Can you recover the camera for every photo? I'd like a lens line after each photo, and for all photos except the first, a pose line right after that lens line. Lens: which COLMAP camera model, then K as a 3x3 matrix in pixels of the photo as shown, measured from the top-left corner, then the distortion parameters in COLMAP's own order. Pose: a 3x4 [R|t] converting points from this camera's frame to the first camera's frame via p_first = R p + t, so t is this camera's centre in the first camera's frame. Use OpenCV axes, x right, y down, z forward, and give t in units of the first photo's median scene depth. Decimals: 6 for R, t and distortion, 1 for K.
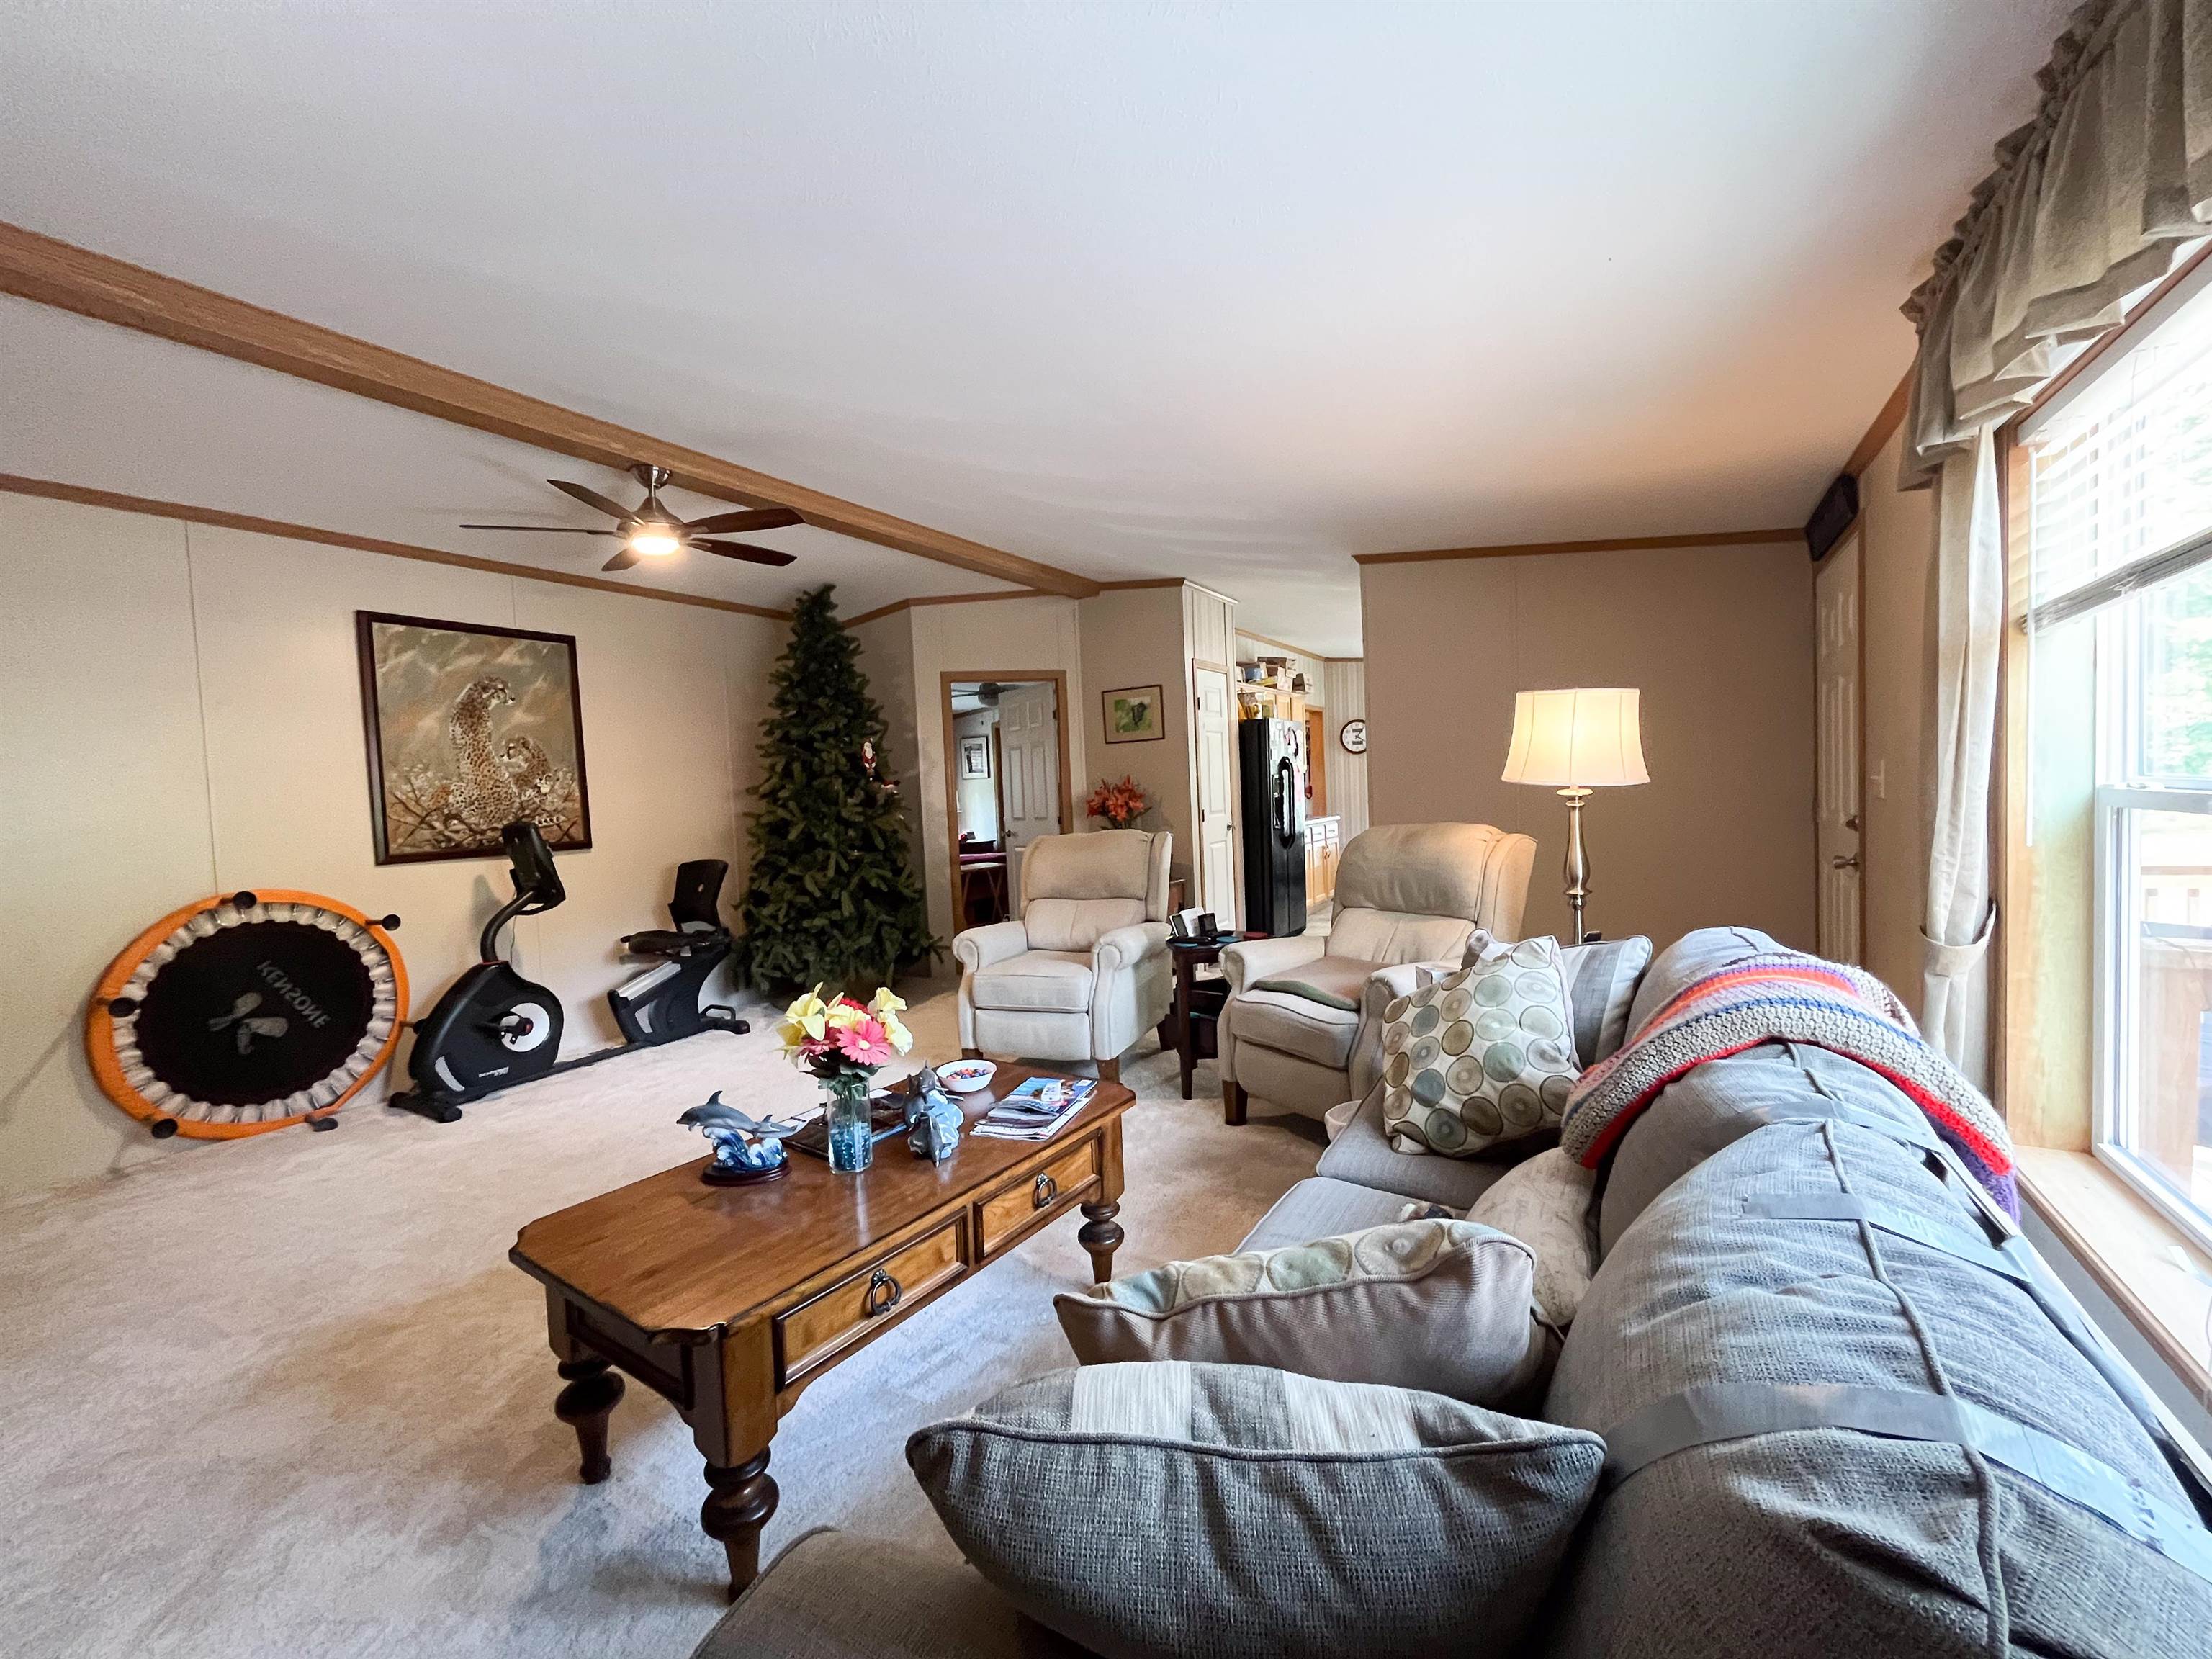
lens RADIAL K [[903.2, 0, 1098.4], [0, 903.2, 824.6], [0, 0, 1]] dist [-0.001260, -0.000350]
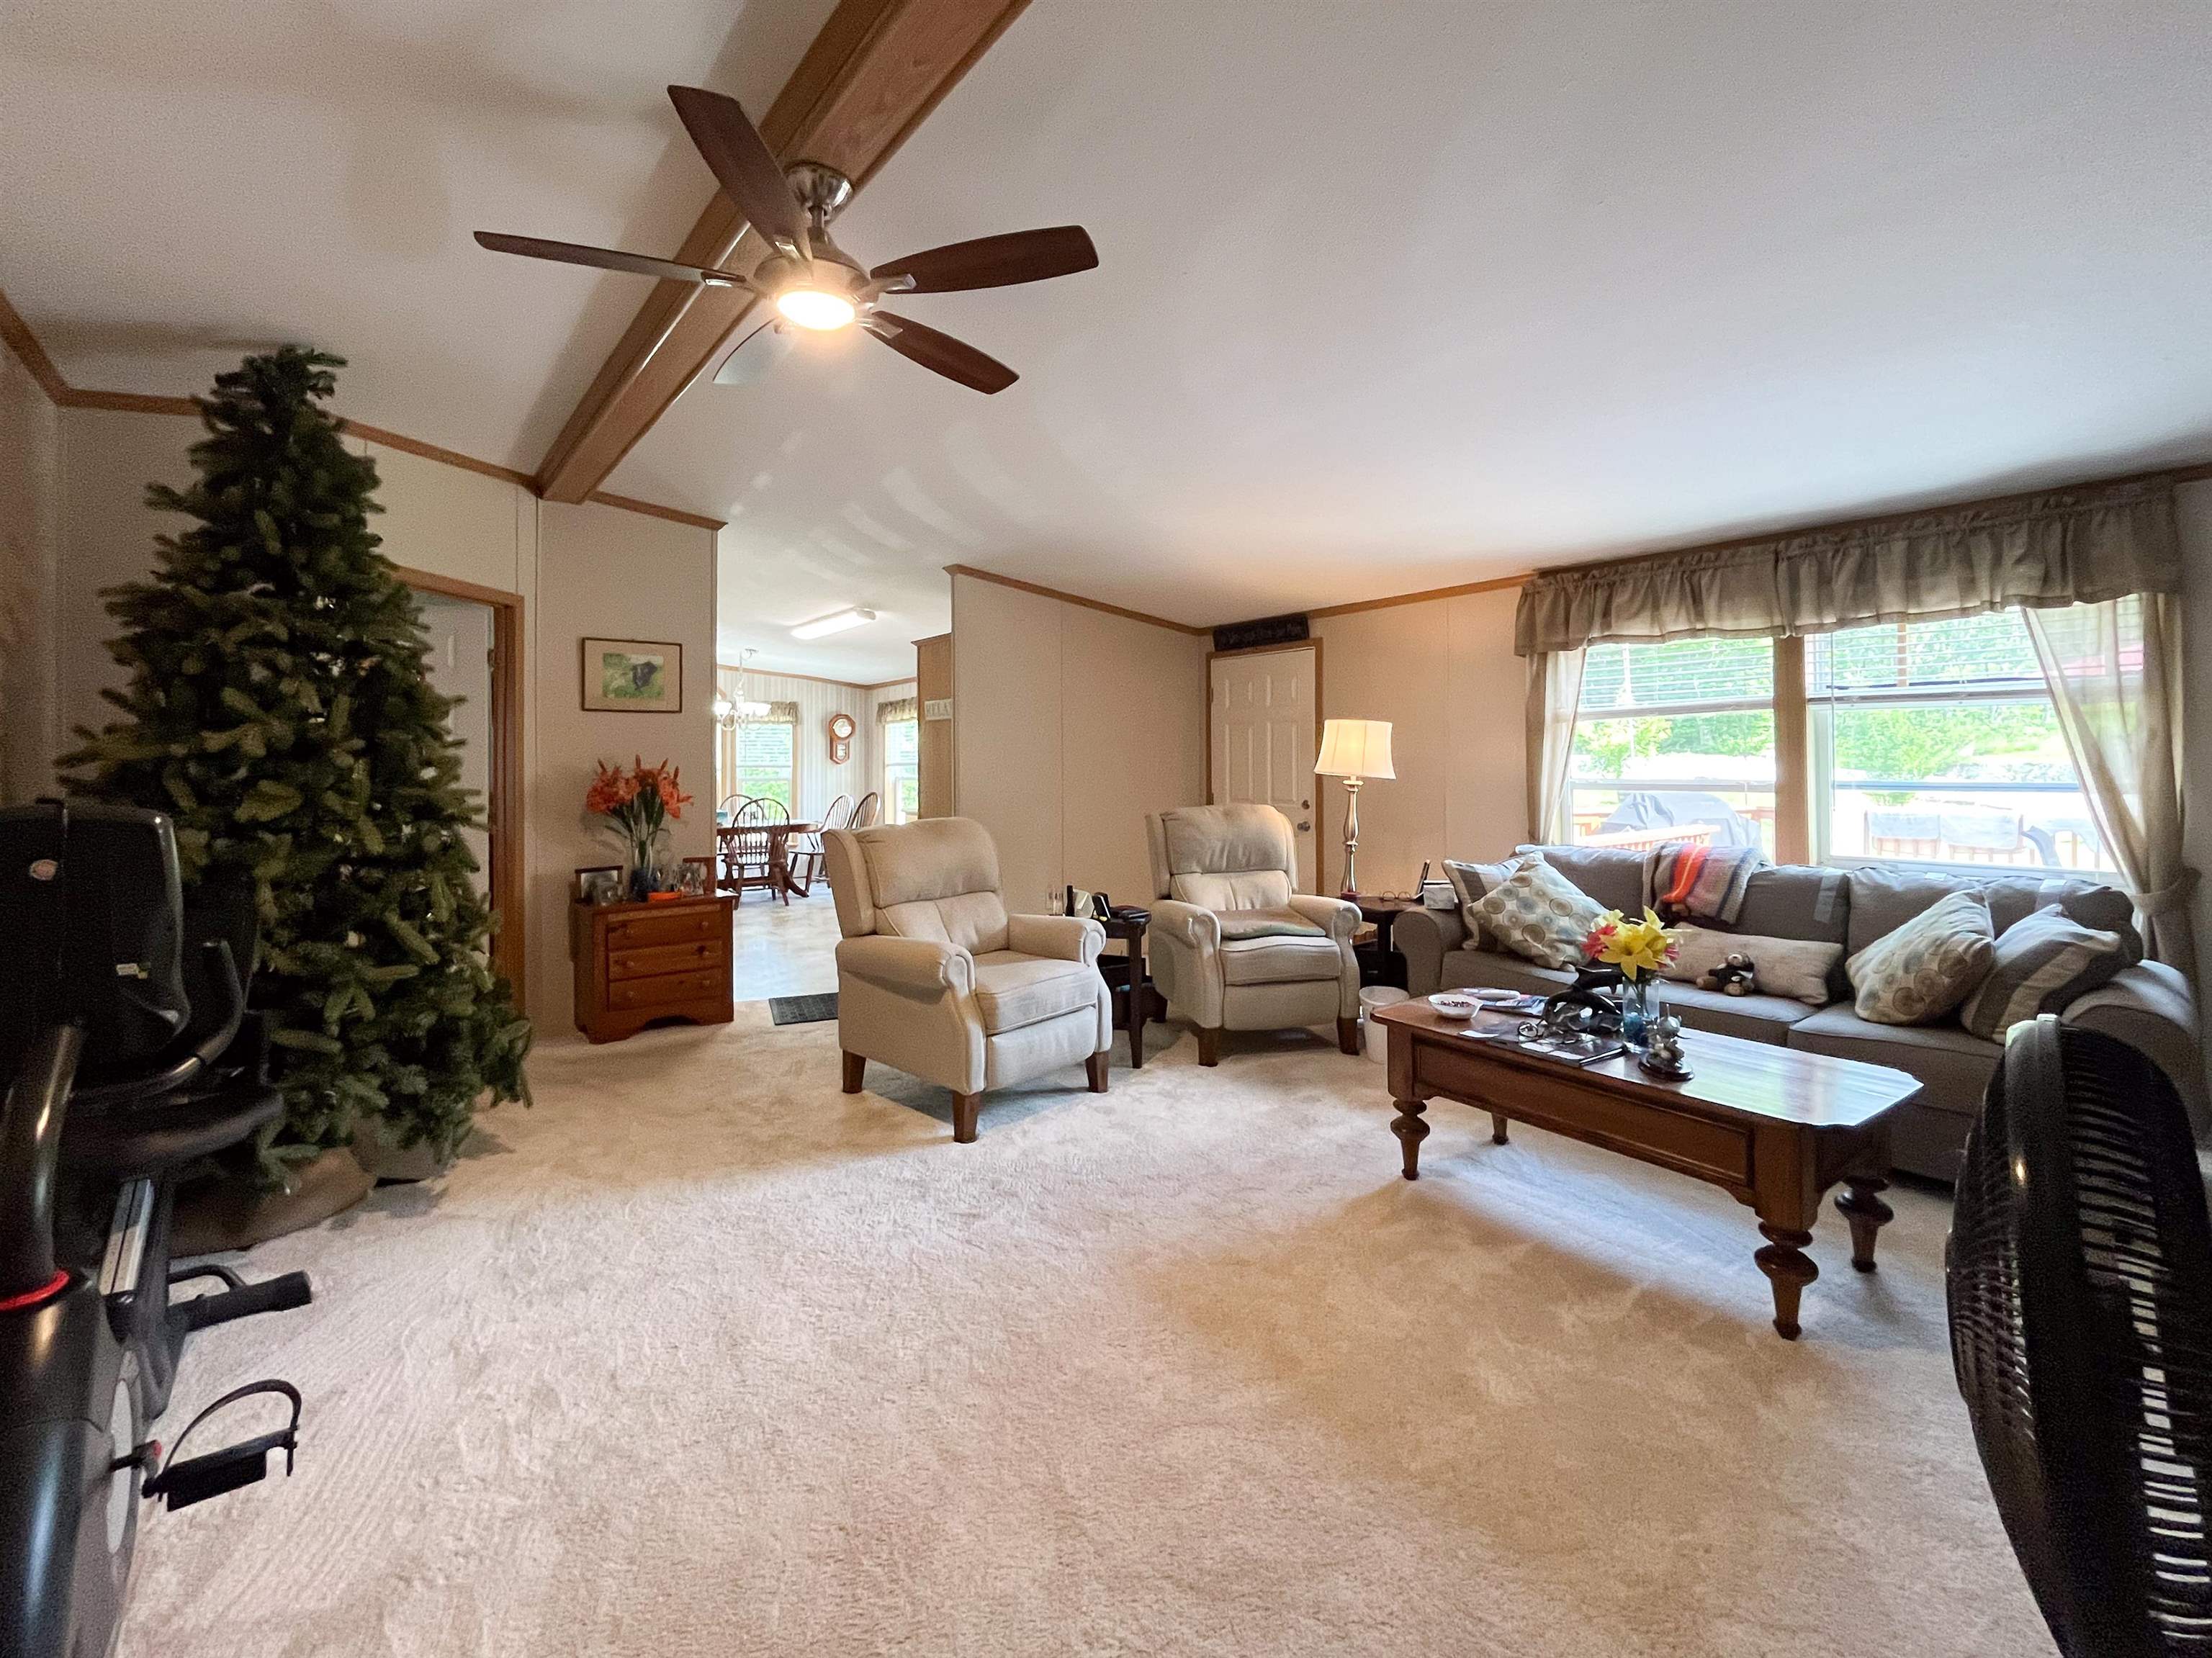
lens RADIAL K [[938.1, 0, 1106.8], [0, 938.1, 744.7], [0, 0, 1]] dist [-0.000384, -0.000068]
pose [[0.355088, 0.065116, 0.932562, -0.678934], [0.028318, 0.996364, -0.080353, 0.011144], [-0.934404, 0.054941, 0.351953, 0.449822]]
